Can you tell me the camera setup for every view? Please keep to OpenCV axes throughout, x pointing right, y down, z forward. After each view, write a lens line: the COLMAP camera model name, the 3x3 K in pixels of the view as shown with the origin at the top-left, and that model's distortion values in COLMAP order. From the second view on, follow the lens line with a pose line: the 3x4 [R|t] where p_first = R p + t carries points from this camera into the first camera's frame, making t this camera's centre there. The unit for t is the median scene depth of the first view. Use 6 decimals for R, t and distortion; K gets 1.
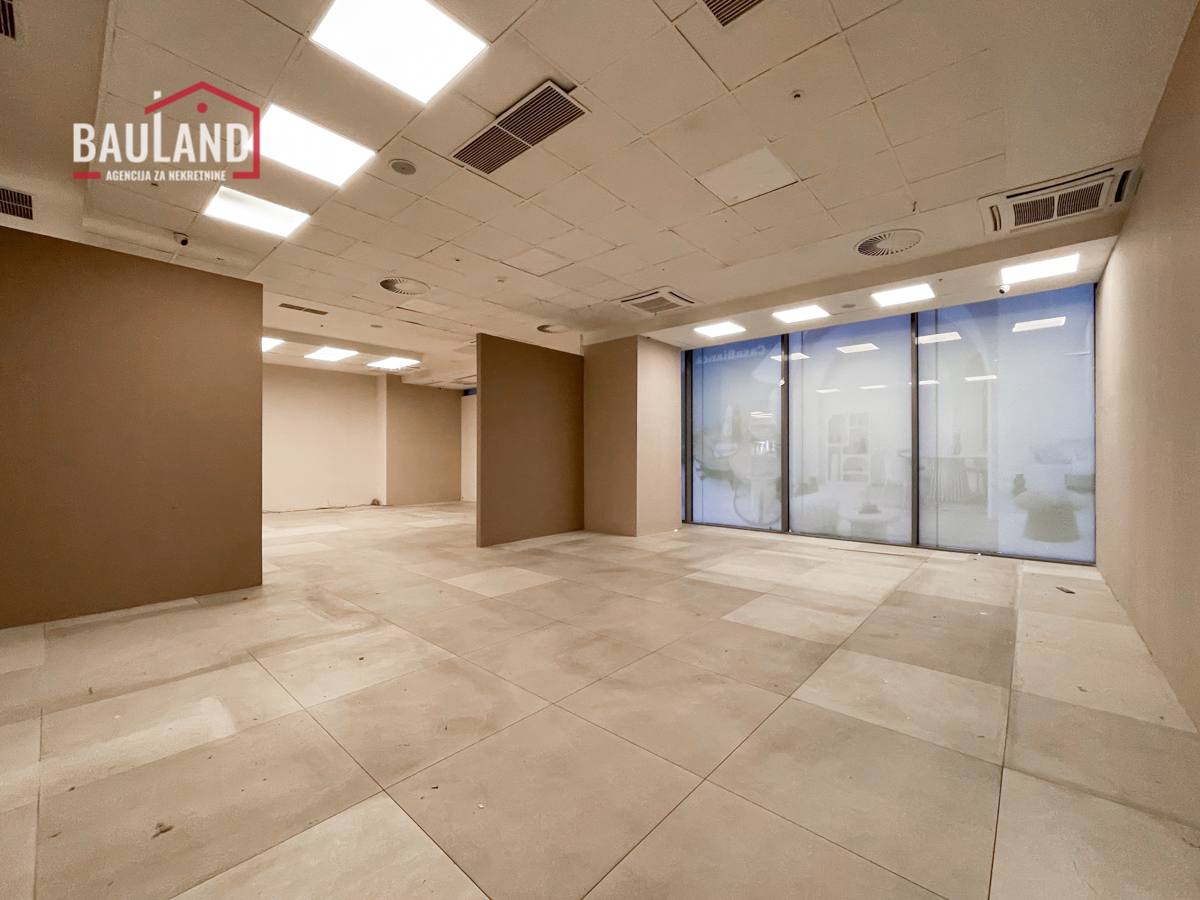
lens RADIAL K [[482.4, 0, 594.3], [0, 482.4, 454.9], [0, 0, 1]] dist [-0.003155, -0.000064]
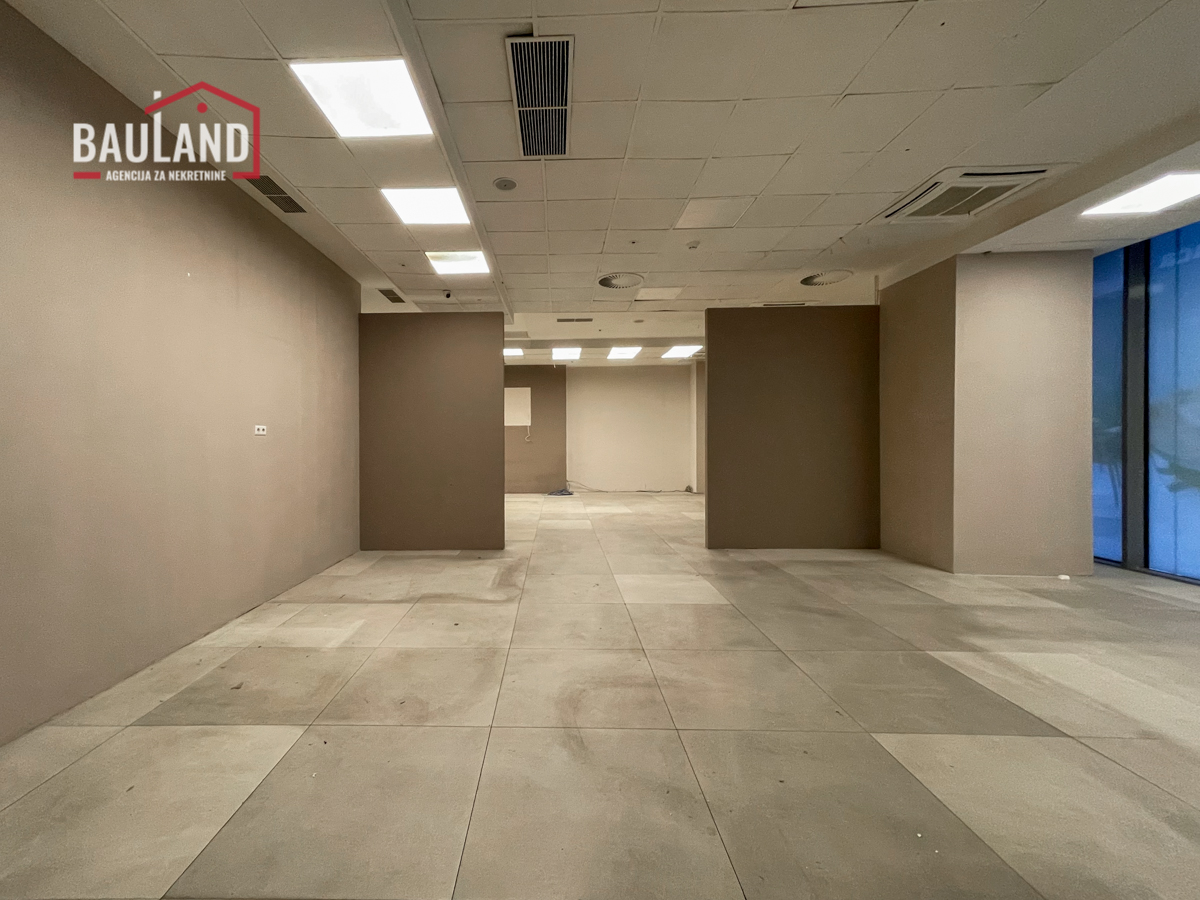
lens RADIAL K [[504.2, 0, 589.6], [0, 504.2, 441.3], [0, 0, 1]] dist [0.018999, 0.000353]
pose [[0.642668, -0.002785, -0.766140, 0.387692], [0.008905, 0.999953, 0.003834, -0.014729], [0.766093, -0.009287, 0.642662, 0.263618]]
